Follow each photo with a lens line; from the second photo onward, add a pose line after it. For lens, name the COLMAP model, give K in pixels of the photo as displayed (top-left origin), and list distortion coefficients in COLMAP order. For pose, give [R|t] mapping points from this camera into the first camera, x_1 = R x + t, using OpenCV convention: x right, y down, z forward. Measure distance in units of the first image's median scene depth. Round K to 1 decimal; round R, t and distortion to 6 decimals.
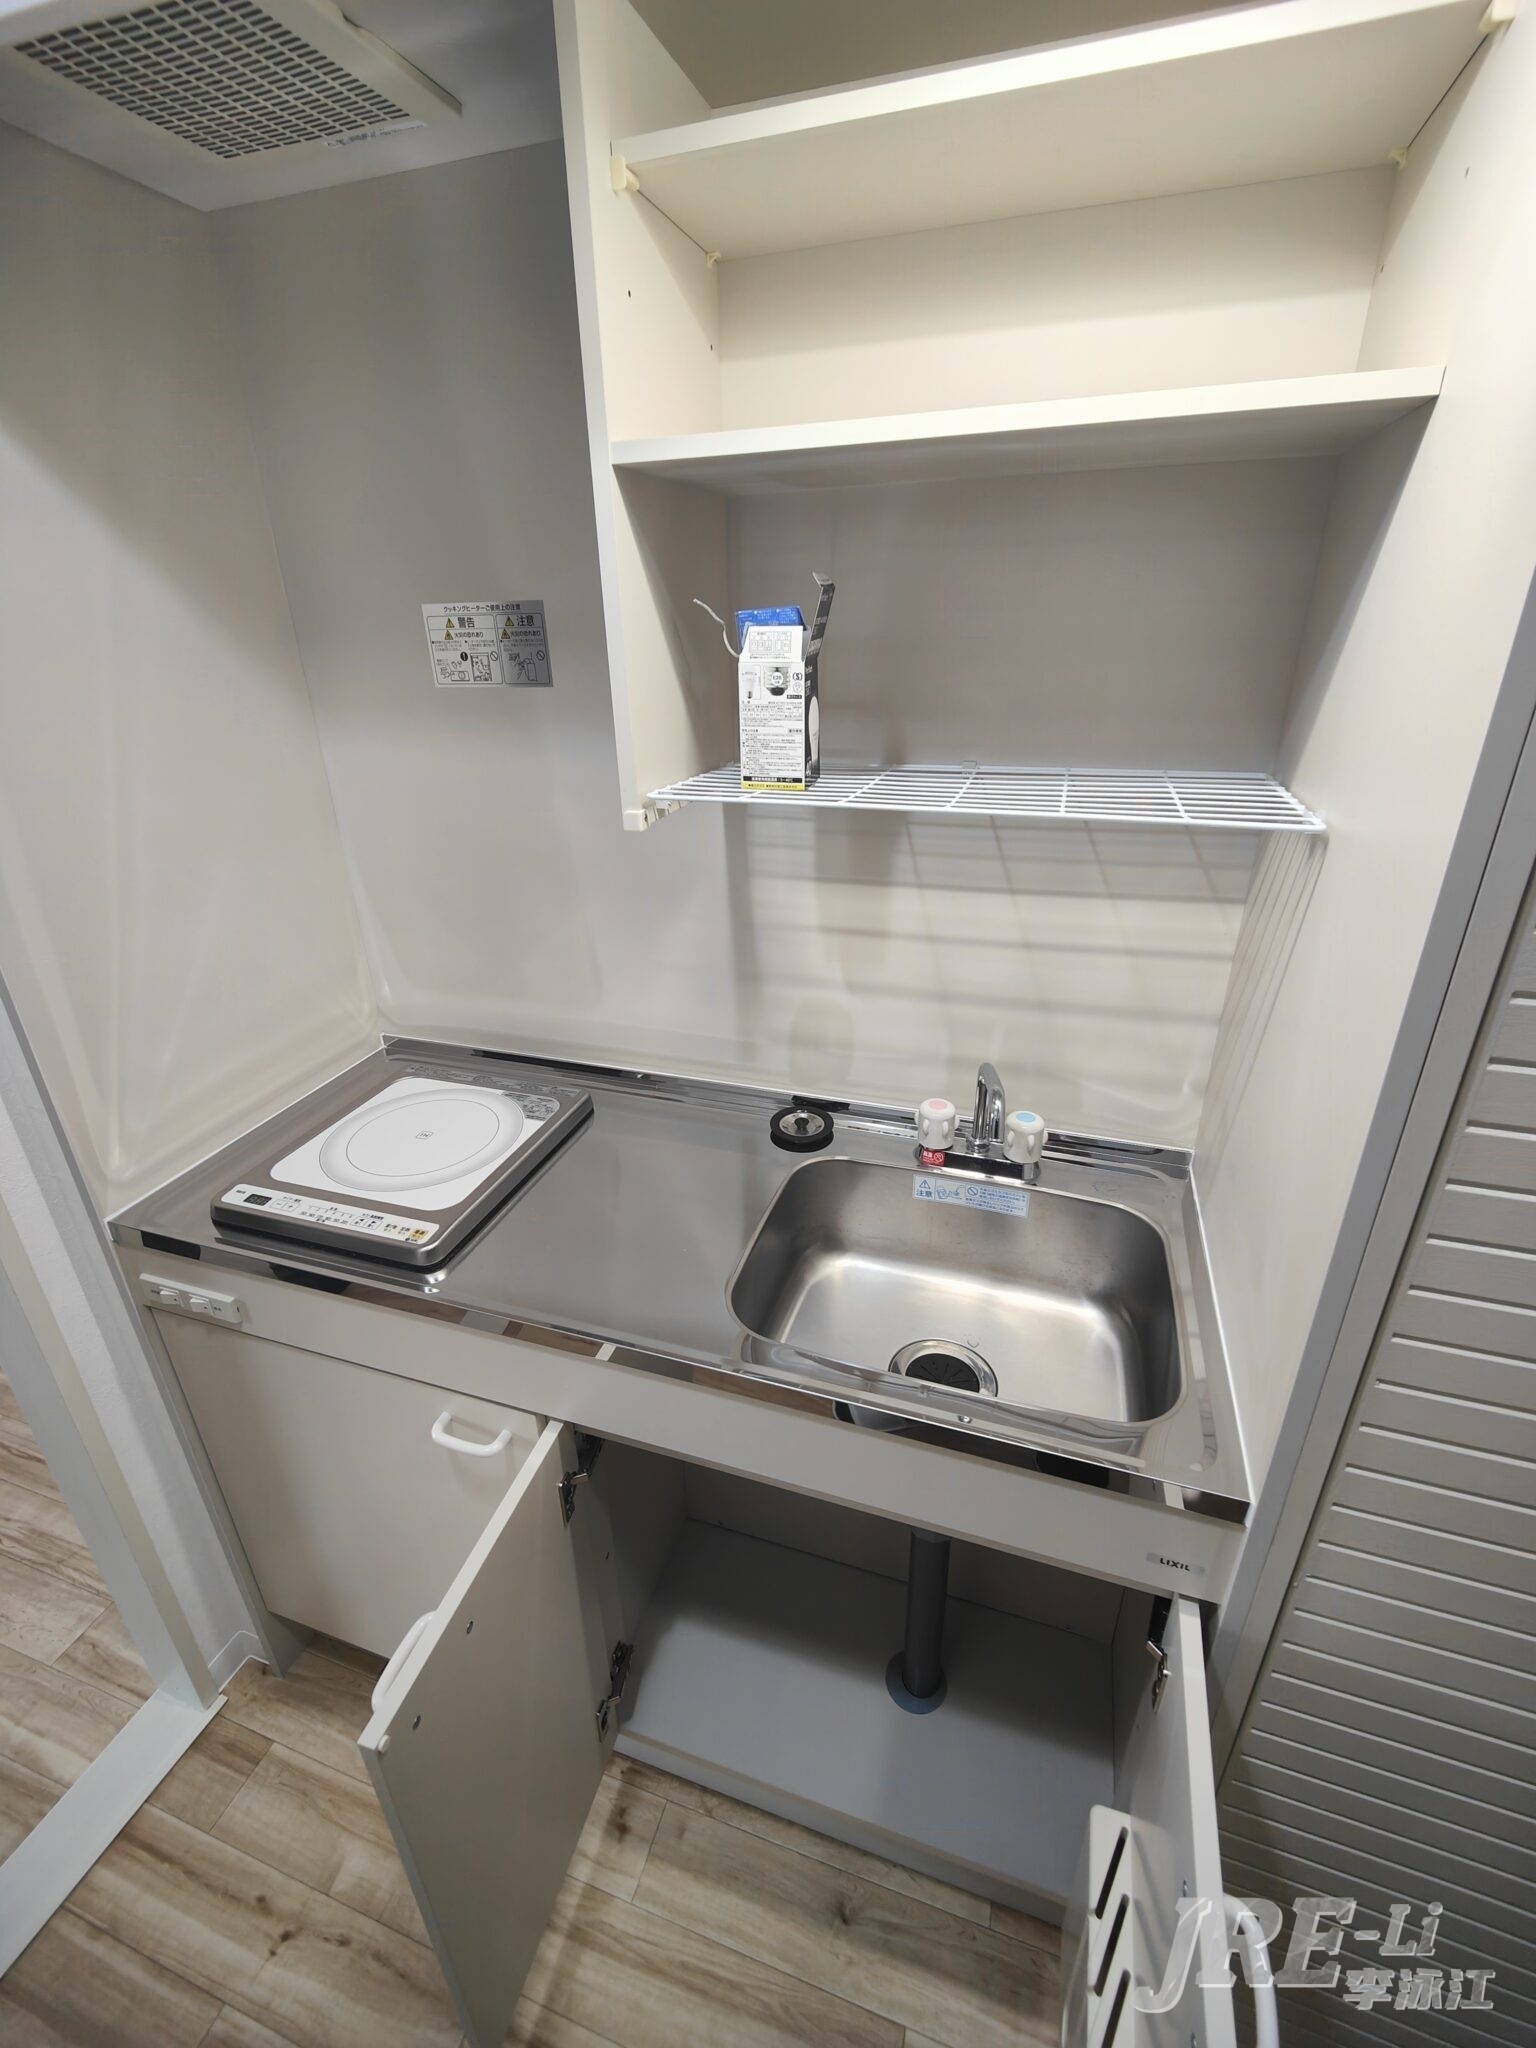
lens RADIAL K [[892.9, 0, 768.0], [0, 892.9, 1012.1], [0, 0, 1]] dist [-0.009540, -0.000096]
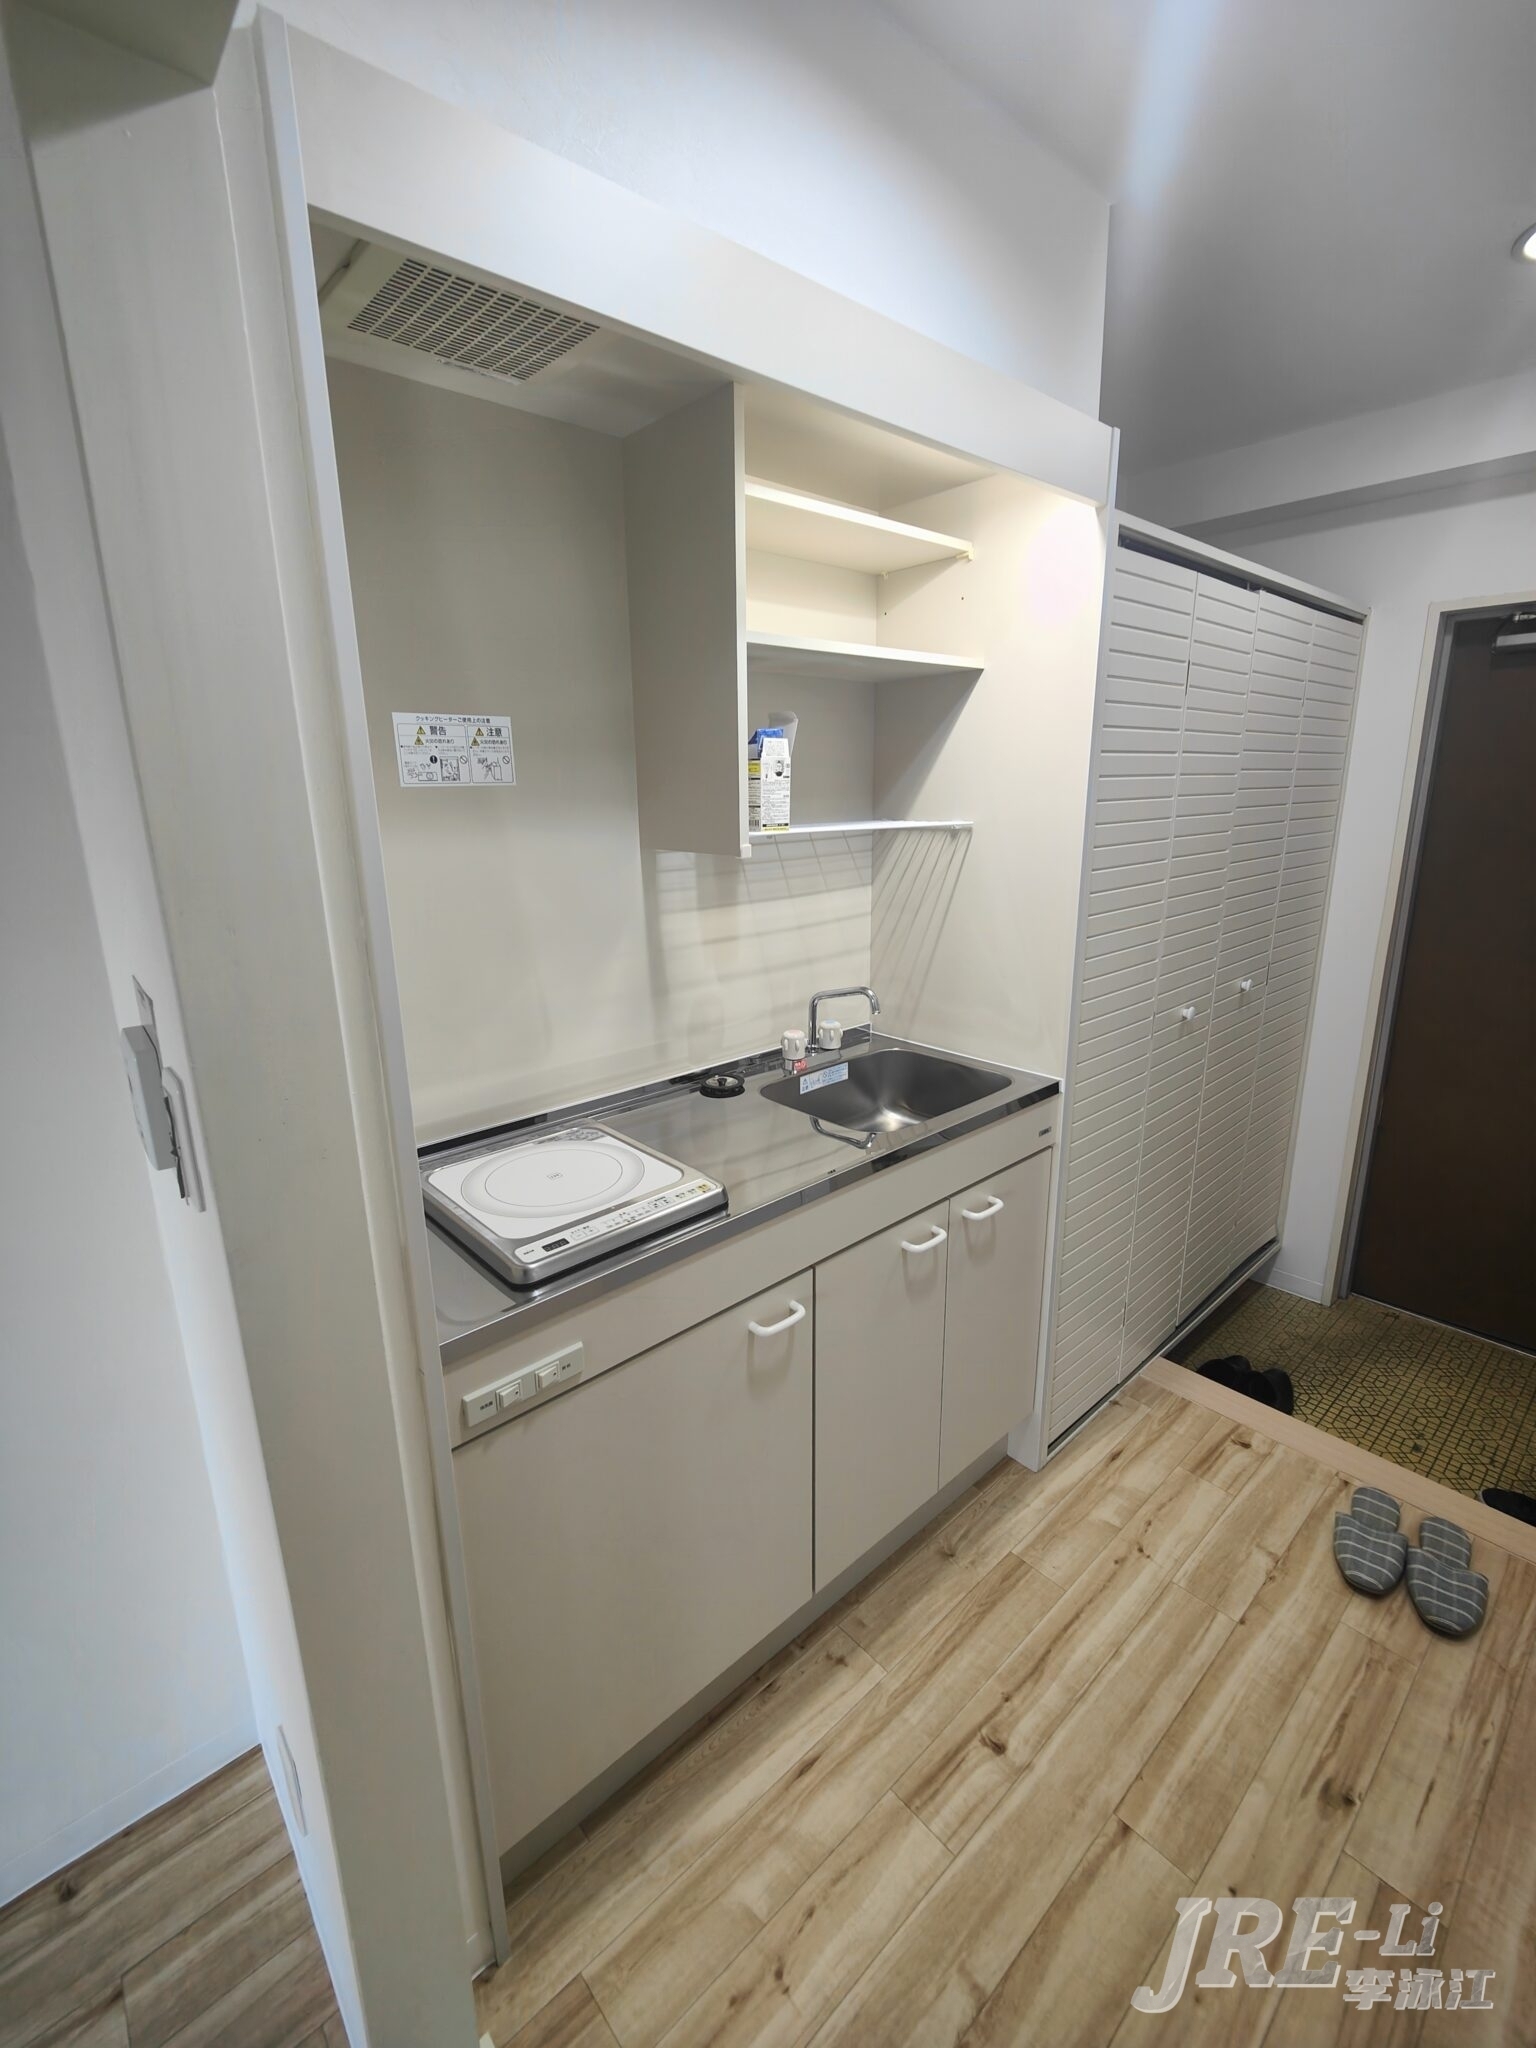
lens RADIAL K [[892.9, 0, 768.0], [0, 892.9, 1012.1], [0, 0, 1]] dist [-0.009540, -0.000096]
pose [[0.493886, -0.200858, 0.846010, -1.170411], [0.357811, 0.933707, 0.012795, 0.033229], [-0.792495, 0.296392, 0.533013, 0.169251]]
